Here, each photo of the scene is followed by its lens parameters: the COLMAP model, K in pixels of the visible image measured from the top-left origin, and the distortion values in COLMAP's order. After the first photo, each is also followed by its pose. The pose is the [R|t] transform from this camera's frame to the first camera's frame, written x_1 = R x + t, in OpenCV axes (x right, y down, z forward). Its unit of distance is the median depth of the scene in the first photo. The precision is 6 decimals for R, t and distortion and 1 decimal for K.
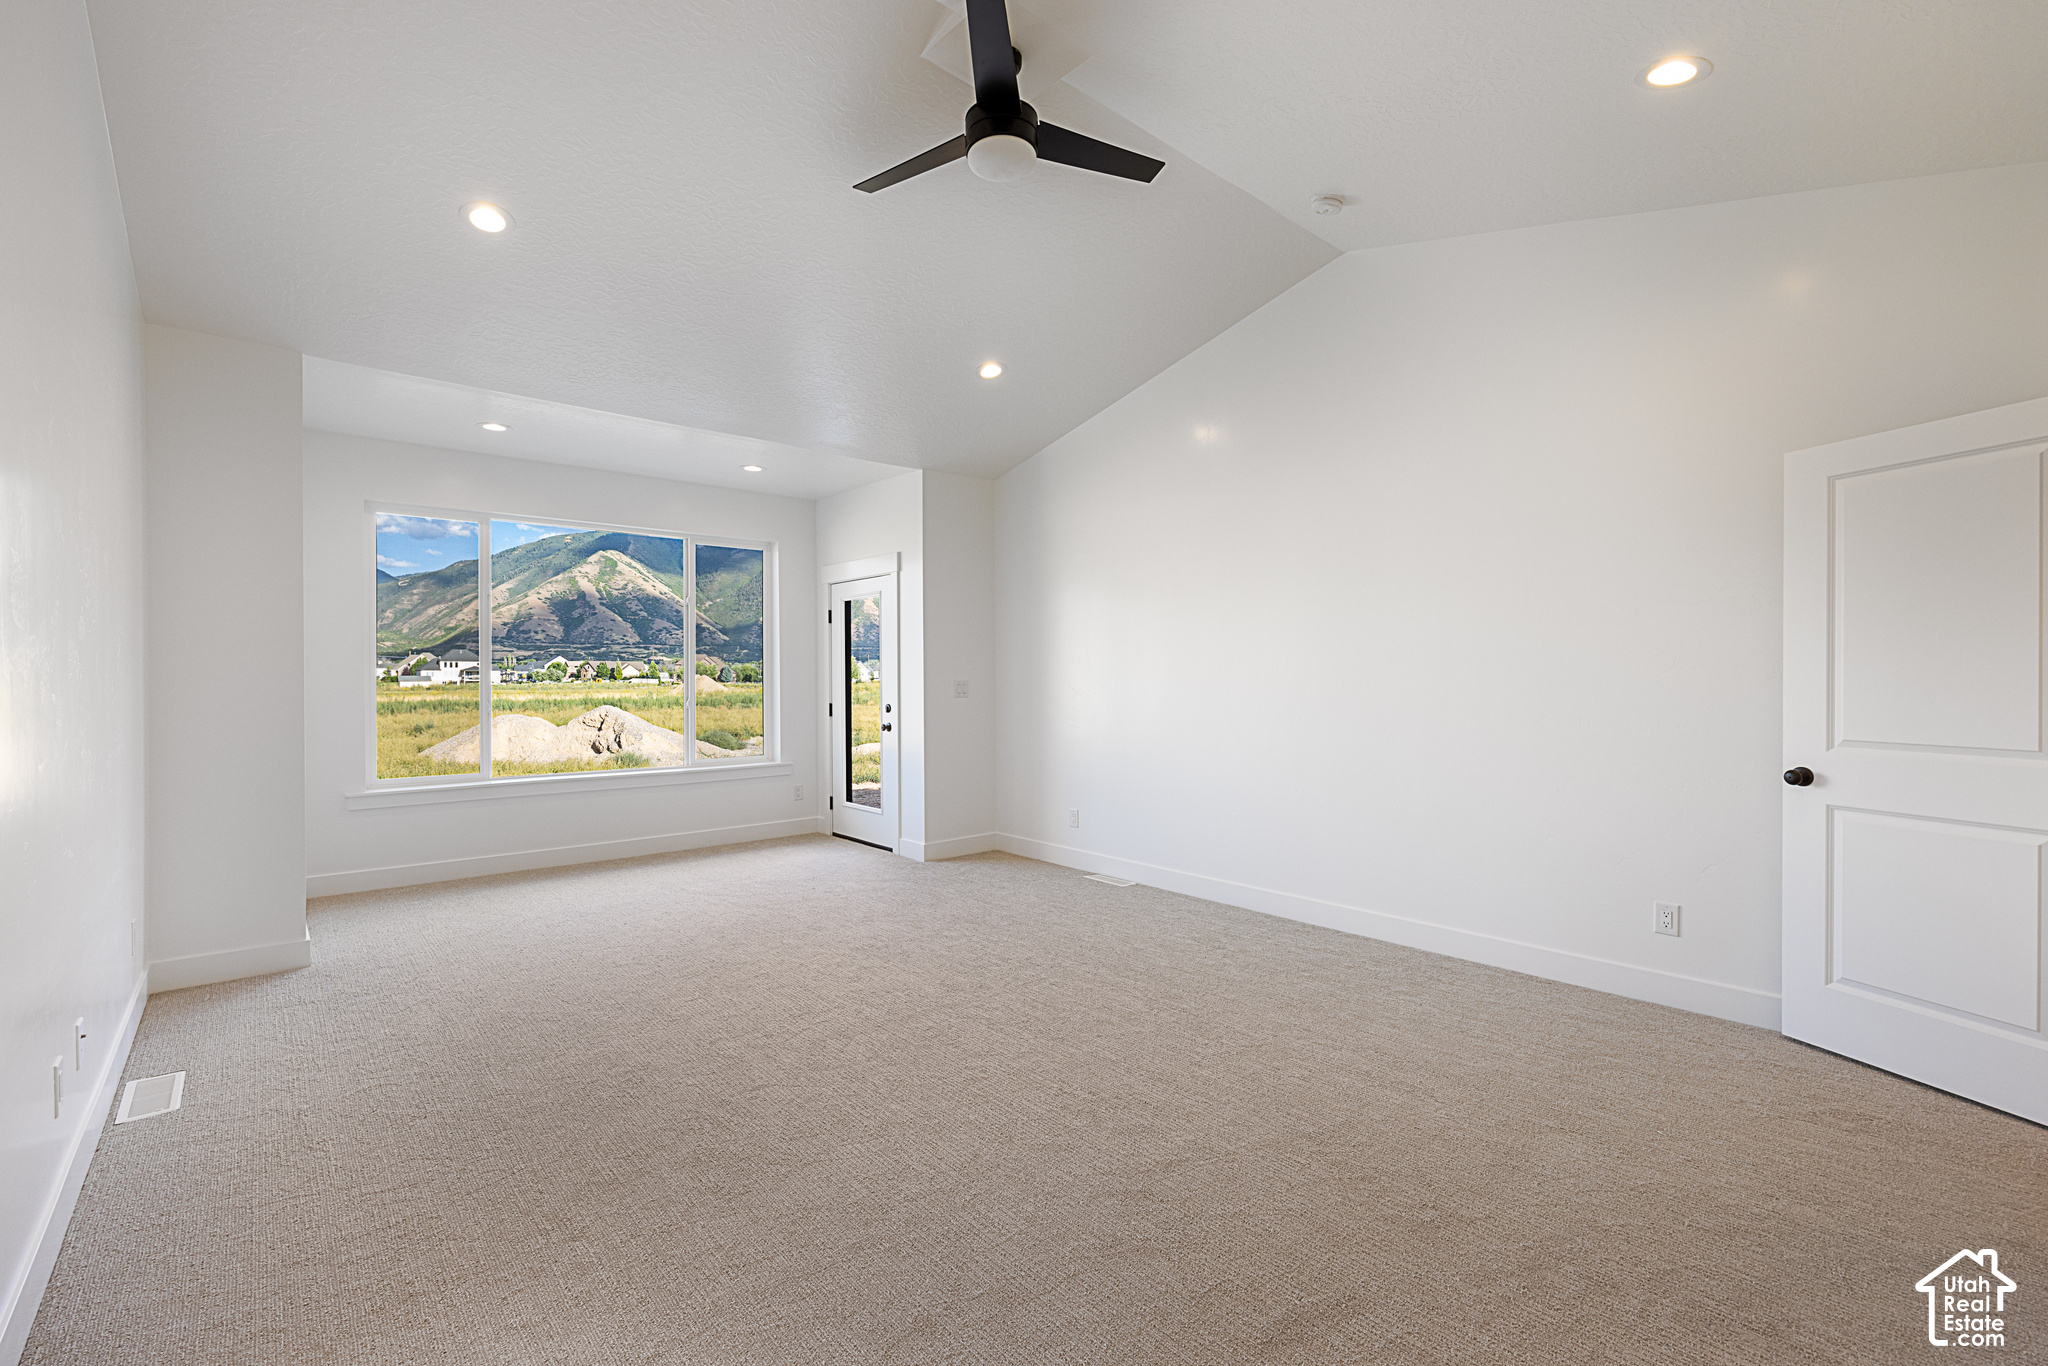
lens RADIAL K [[889.4, 0, 1018.2], [0, 889.4, 684.3], [0, 0, 1]] dist [0.001833, 0.000060]
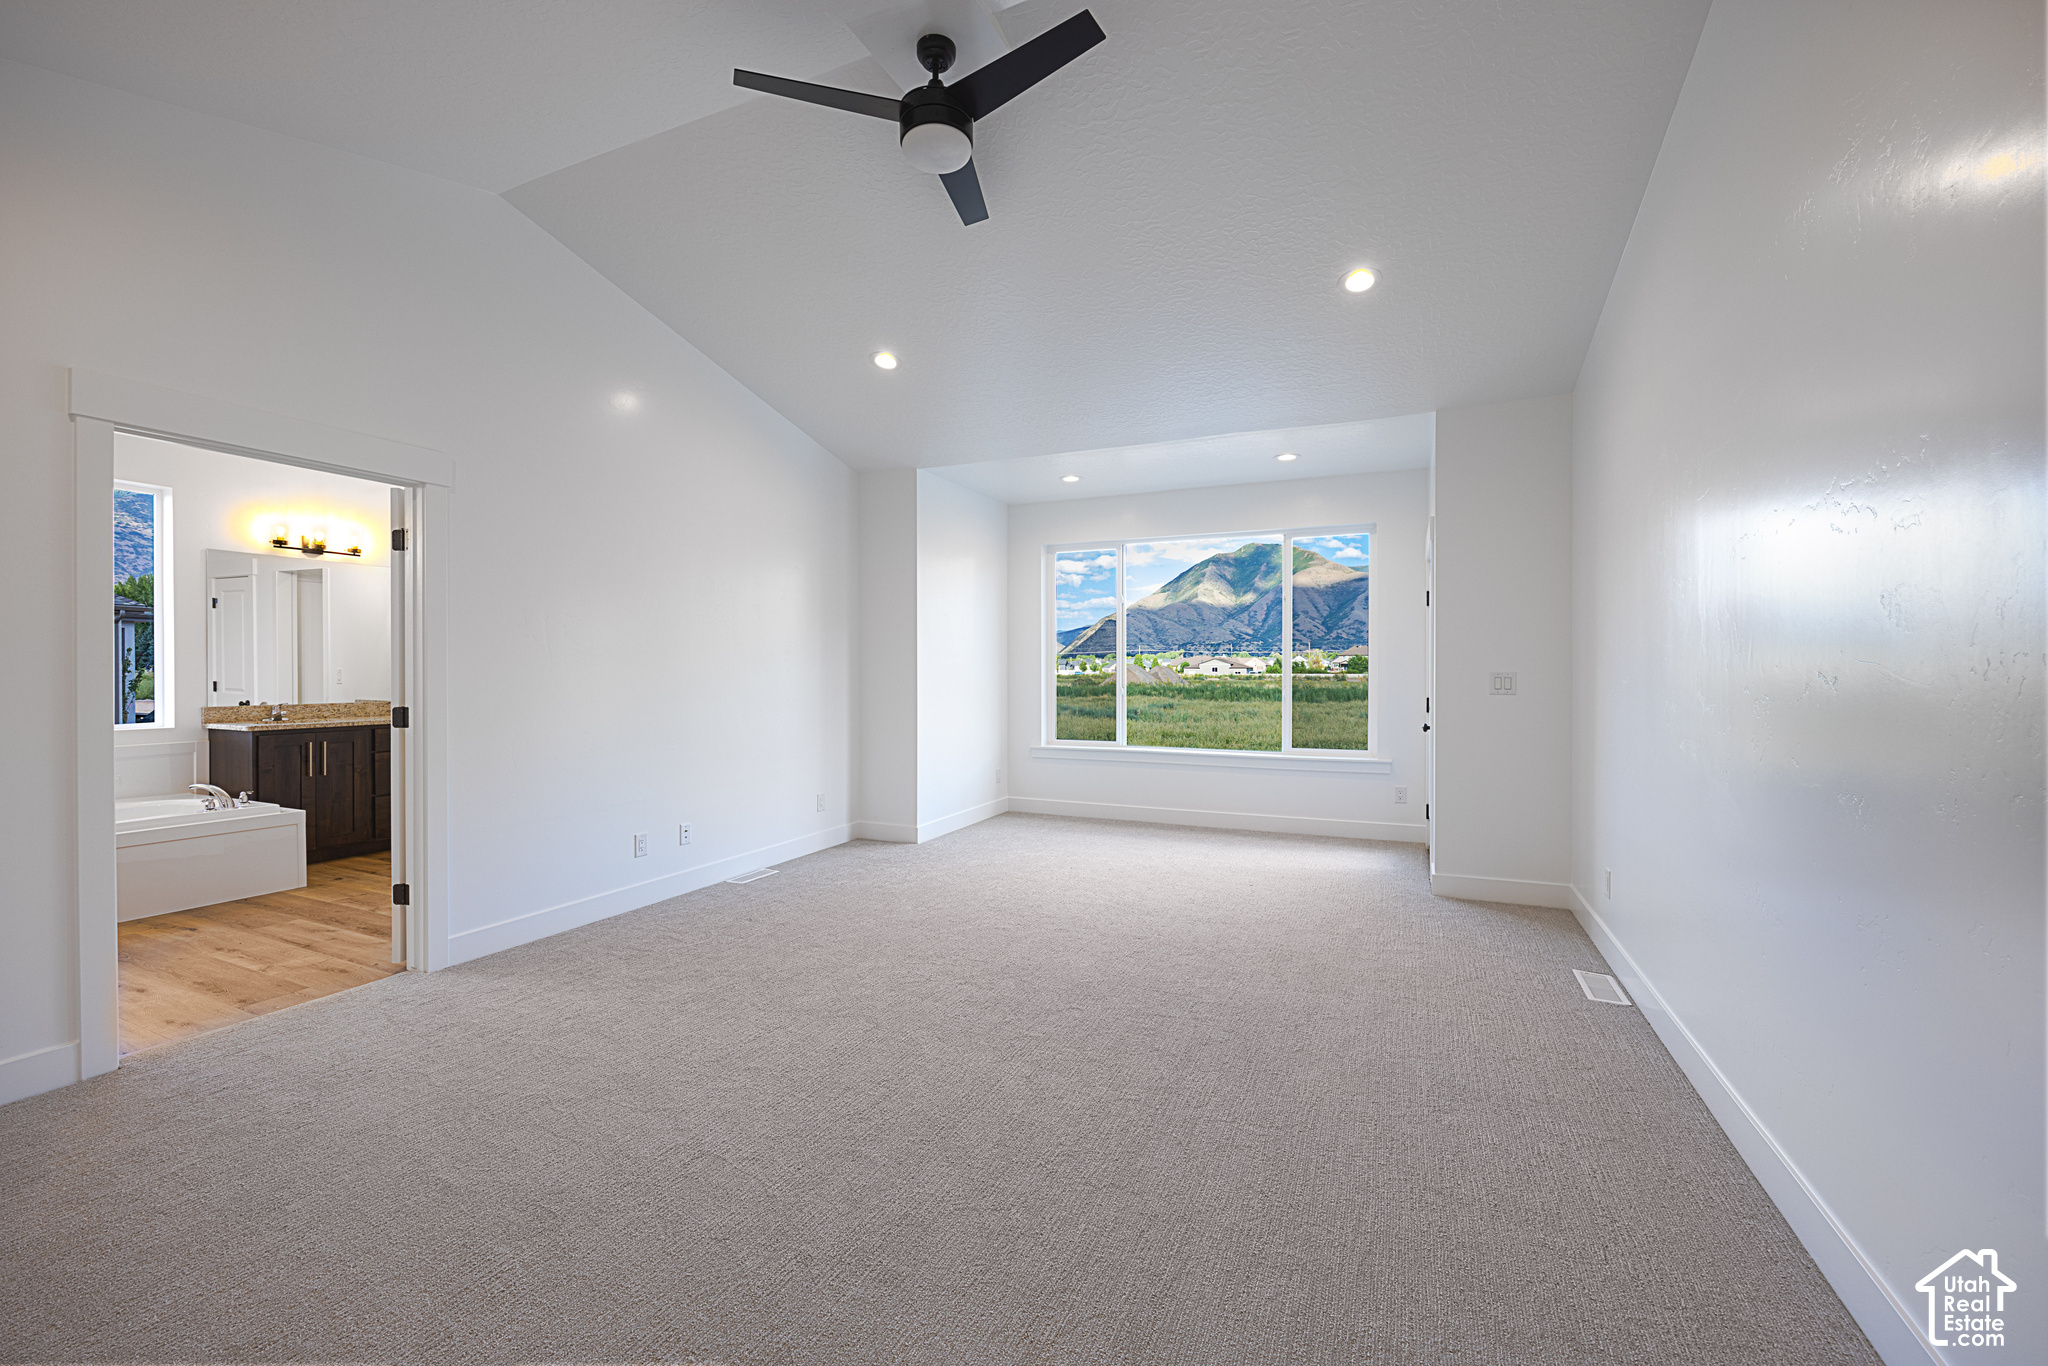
lens RADIAL K [[836.7, 0, 1029.1], [0, 836.7, 679.6], [0, 0, 1]] dist [-0.007901, 0.000414]
pose [[0.424557, 0.013457, -0.905301, 0.417259], [-0.010238, 0.999897, 0.010062, -0.001267], [0.905343, 0.004996, 0.424651, 0.331282]]
